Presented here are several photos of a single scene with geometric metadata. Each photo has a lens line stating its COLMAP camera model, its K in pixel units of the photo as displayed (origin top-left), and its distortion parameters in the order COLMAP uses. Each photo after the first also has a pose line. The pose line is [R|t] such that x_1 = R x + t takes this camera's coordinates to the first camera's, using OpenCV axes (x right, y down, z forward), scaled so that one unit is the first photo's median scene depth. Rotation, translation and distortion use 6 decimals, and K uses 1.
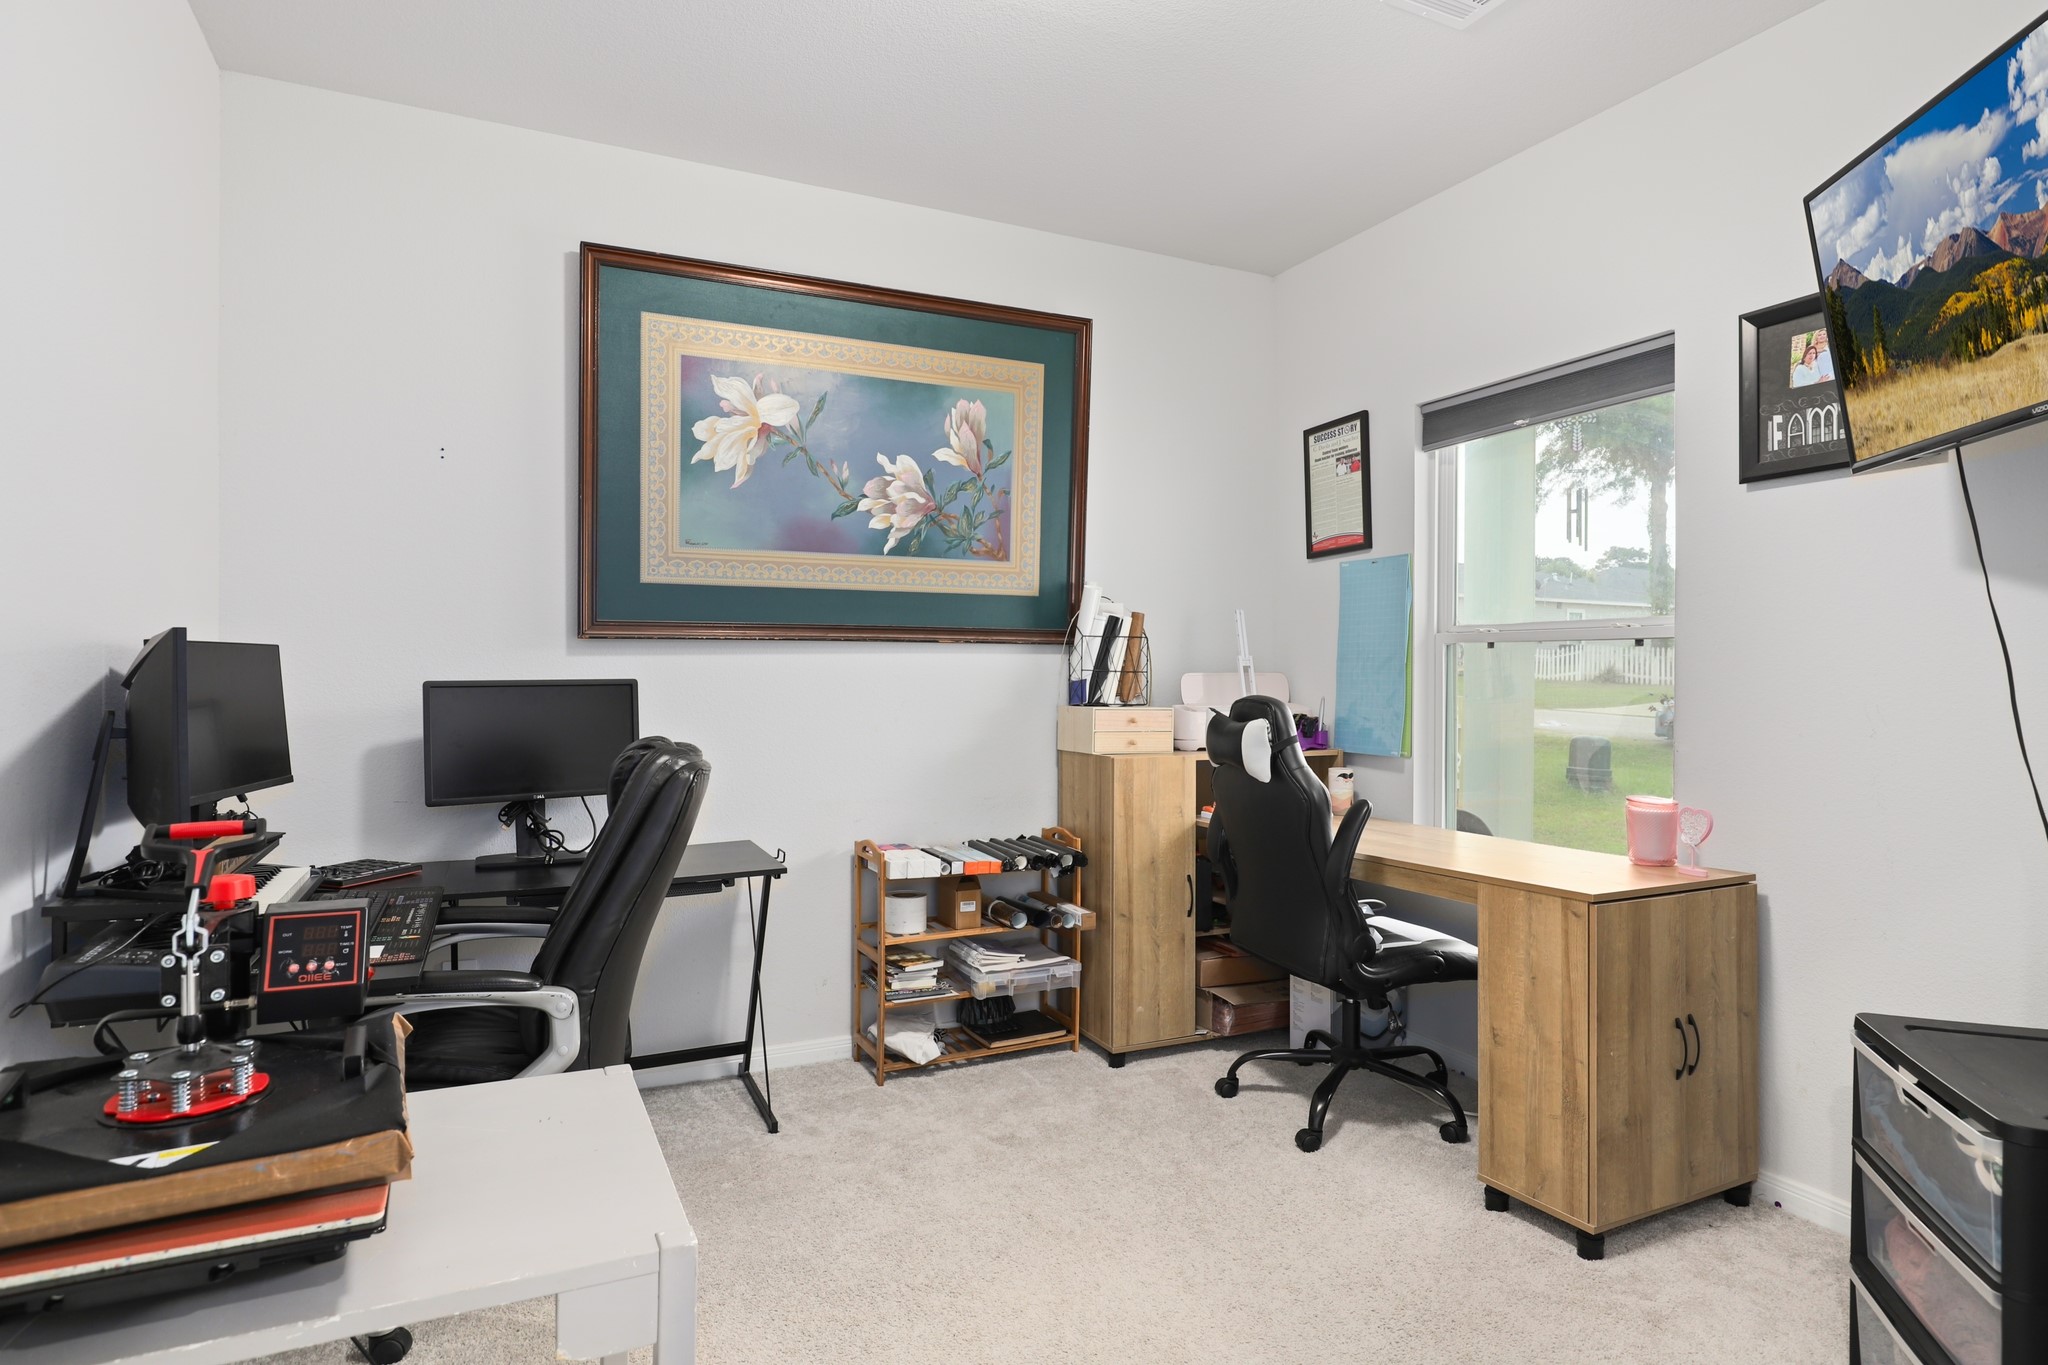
lens RADIAL K [[1118.1, 0, 1021.5], [0, 1118.1, 677.4], [0, 0, 1]] dist [-0.008212, -0.001536]
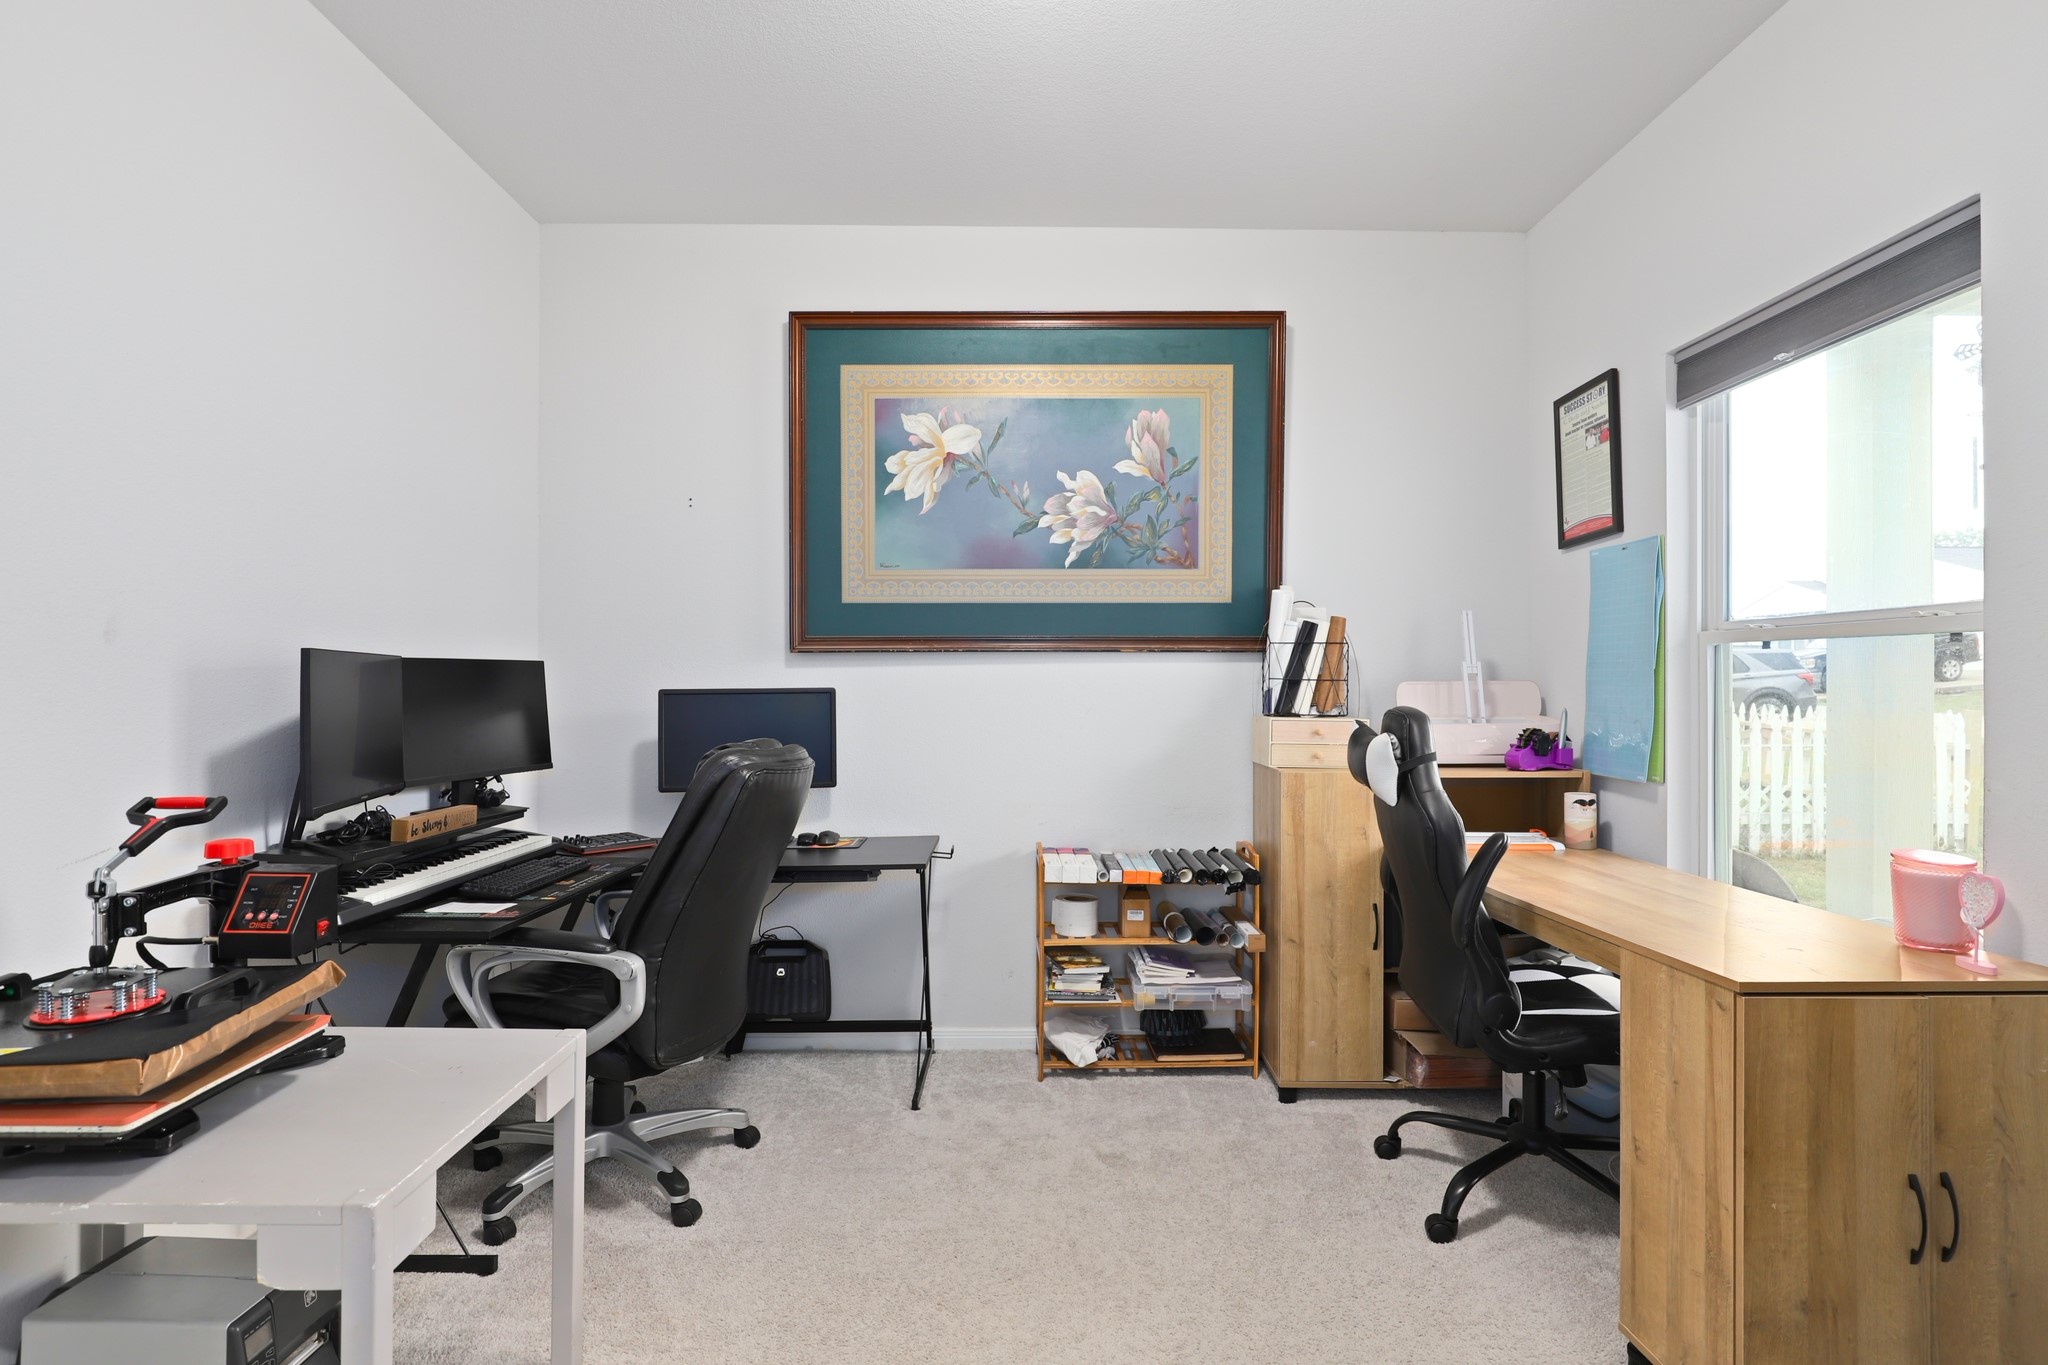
lens RADIAL K [[1017.9, 0, 1024.0], [0, 1017.9, 677.3], [0, 0, 1]] dist [-0.010888, 0.002373]
pose [[0.904671, -0.004156, -0.426090, 0.267243], [0.000204, 0.999957, -0.009321, 0.000512], [0.426110, 0.008345, 0.904633, 0.141906]]
